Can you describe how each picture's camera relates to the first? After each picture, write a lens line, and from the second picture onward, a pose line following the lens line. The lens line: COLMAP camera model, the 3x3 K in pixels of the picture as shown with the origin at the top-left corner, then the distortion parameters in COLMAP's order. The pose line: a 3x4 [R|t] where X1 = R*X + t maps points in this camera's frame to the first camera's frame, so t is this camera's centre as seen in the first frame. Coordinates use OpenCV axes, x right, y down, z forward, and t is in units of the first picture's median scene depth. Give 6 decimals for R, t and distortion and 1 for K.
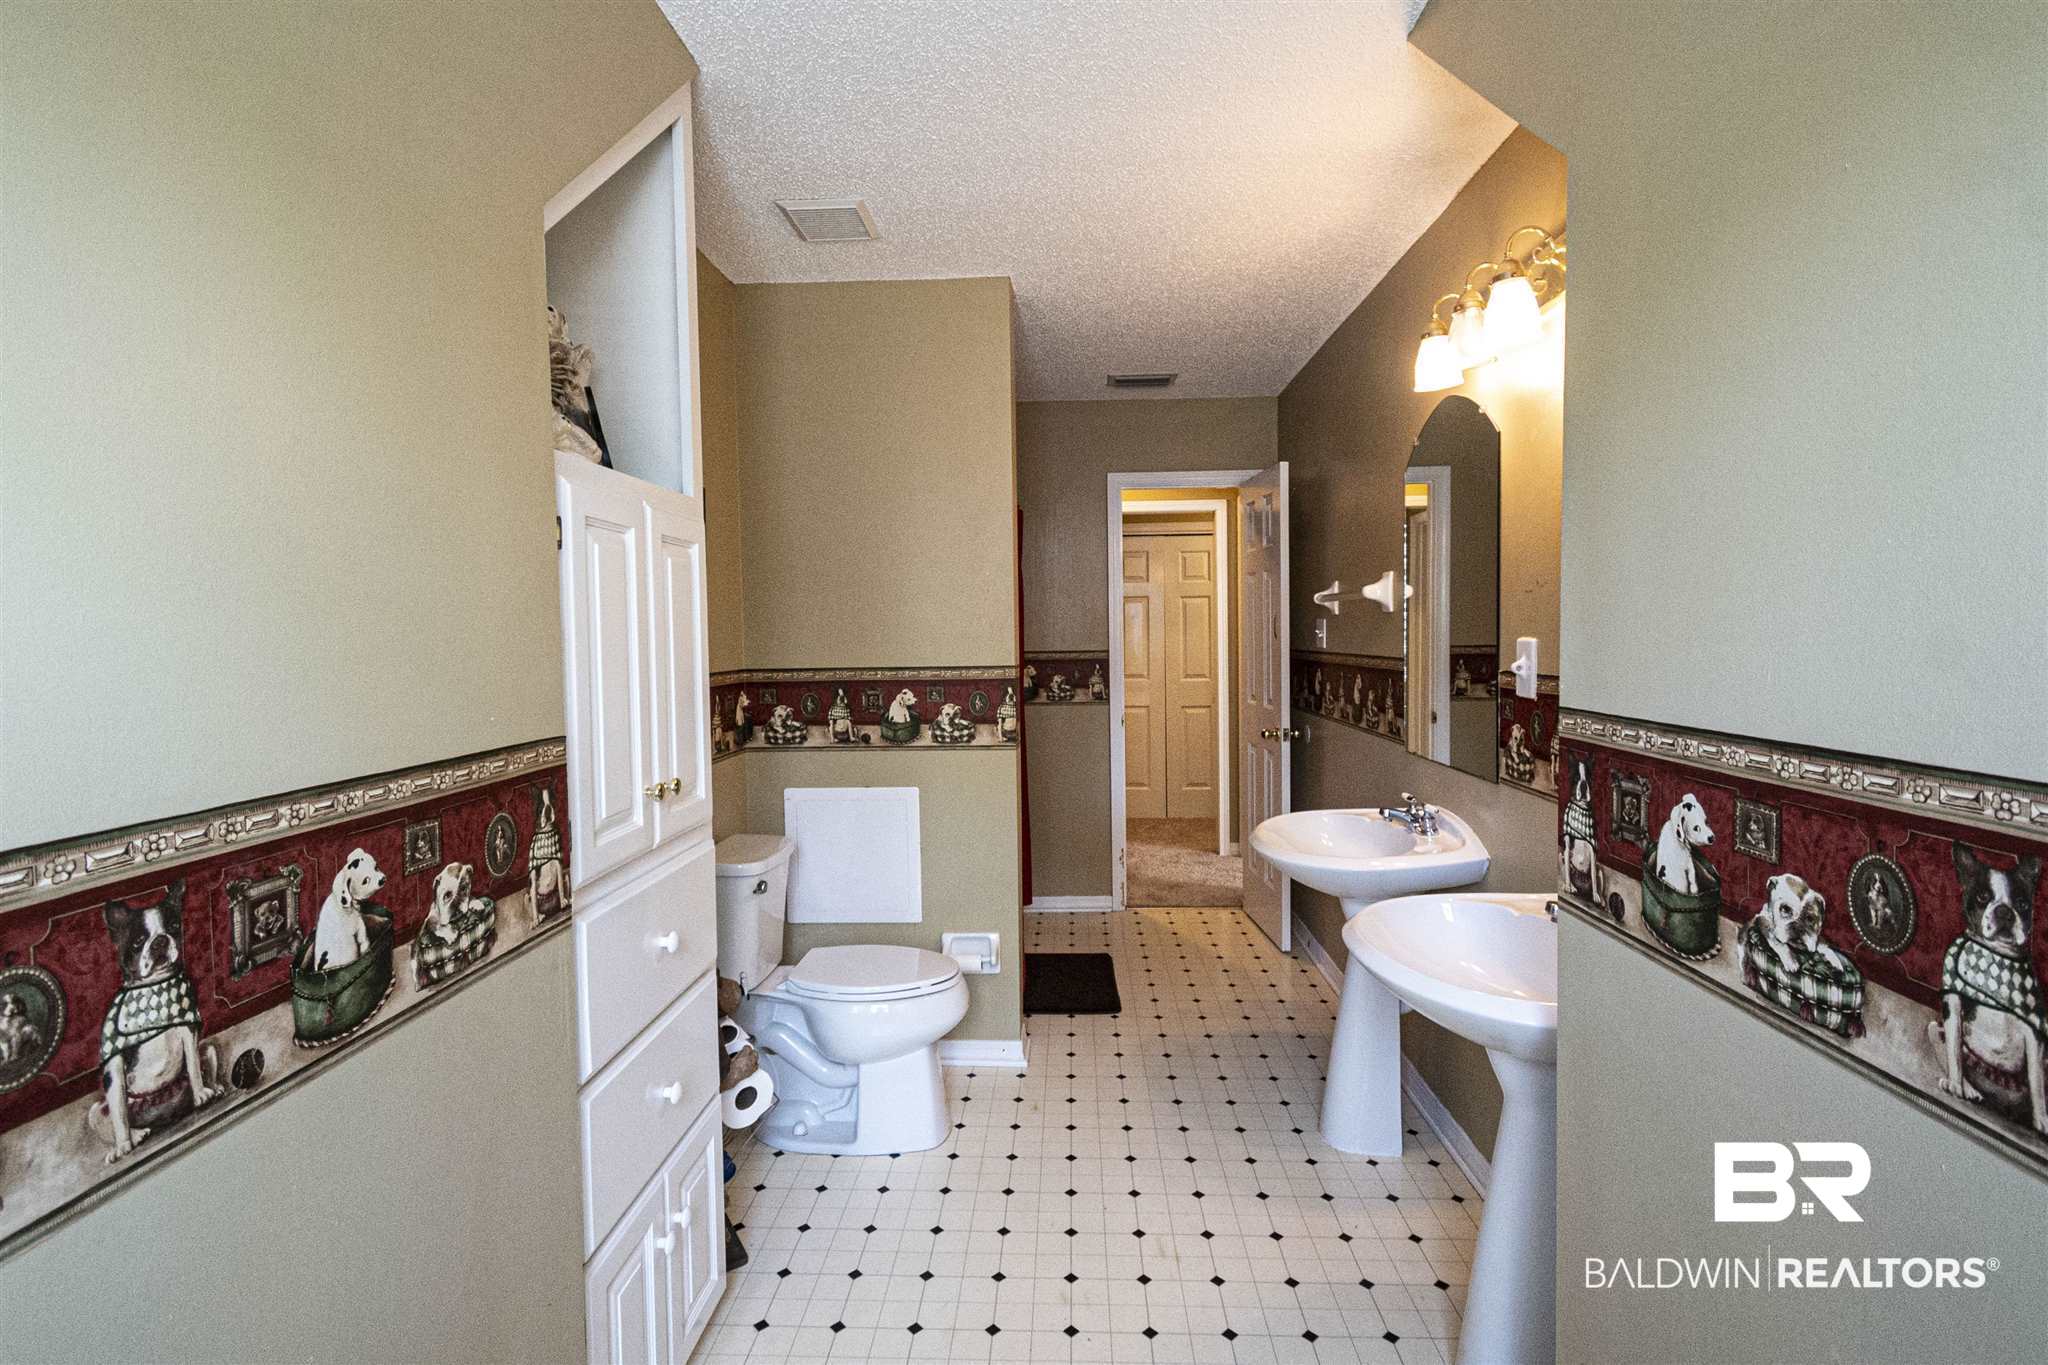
lens RADIAL K [[910.9, 0, 1027.7], [0, 910.9, 675.0], [0, 0, 1]] dist [0.007137, -0.000863]
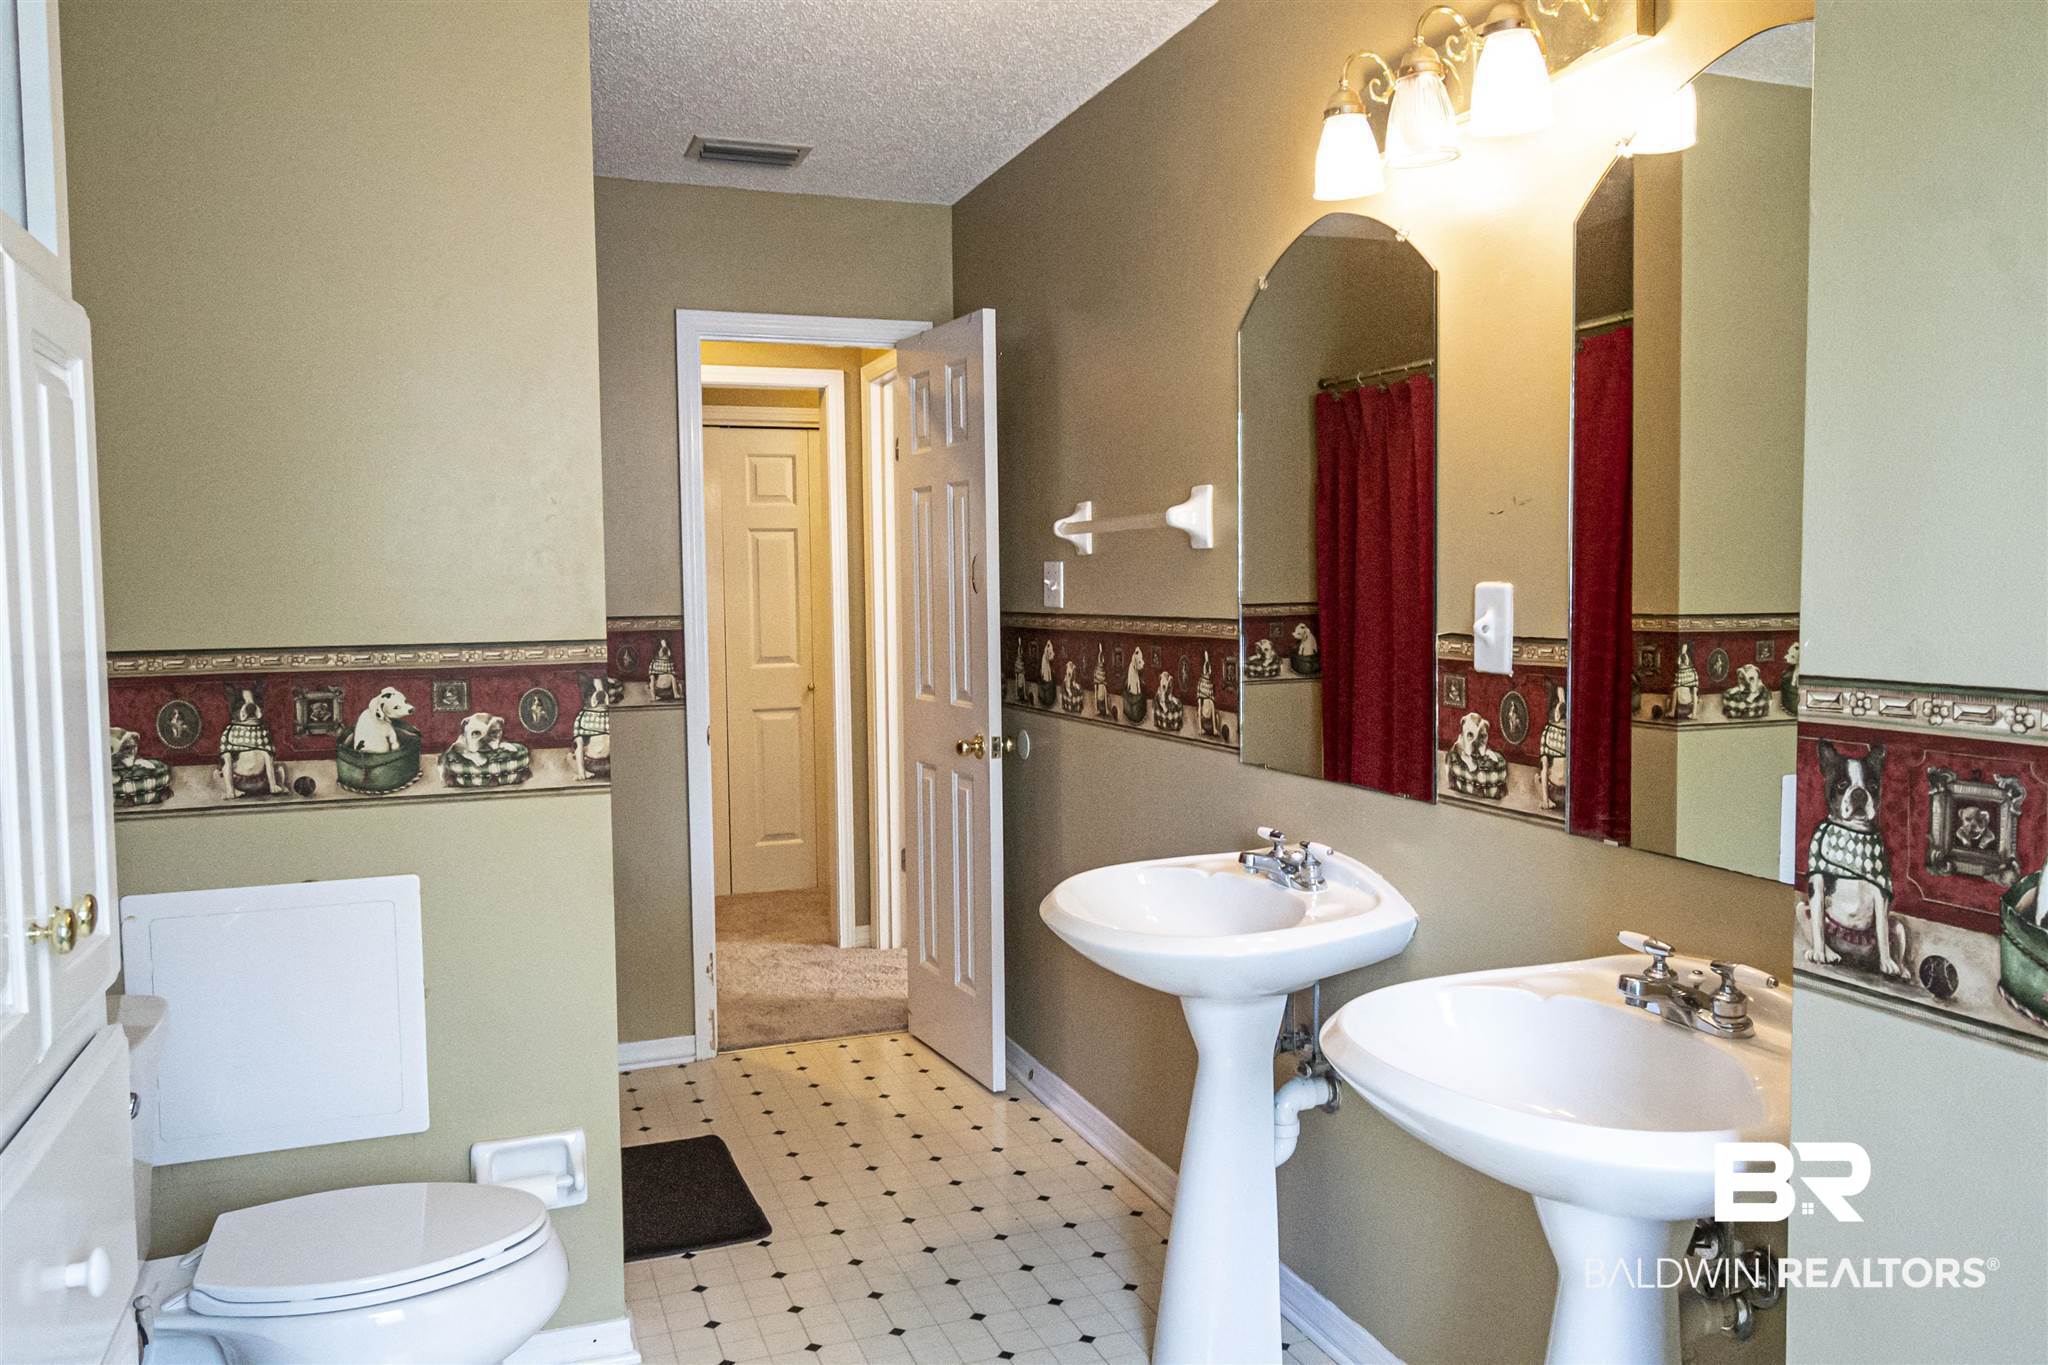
lens RADIAL K [[1463.4, 0, 1020.5], [0, 1463.4, 678.7], [0, 0, 1]] dist [0.006162, -0.004820]
pose [[0.925532, -0.023112, 0.377963, -0.115718], [0.018384, 0.999701, 0.016113, 0.003789], [-0.378222, -0.007965, 0.925681, 0.092123]]
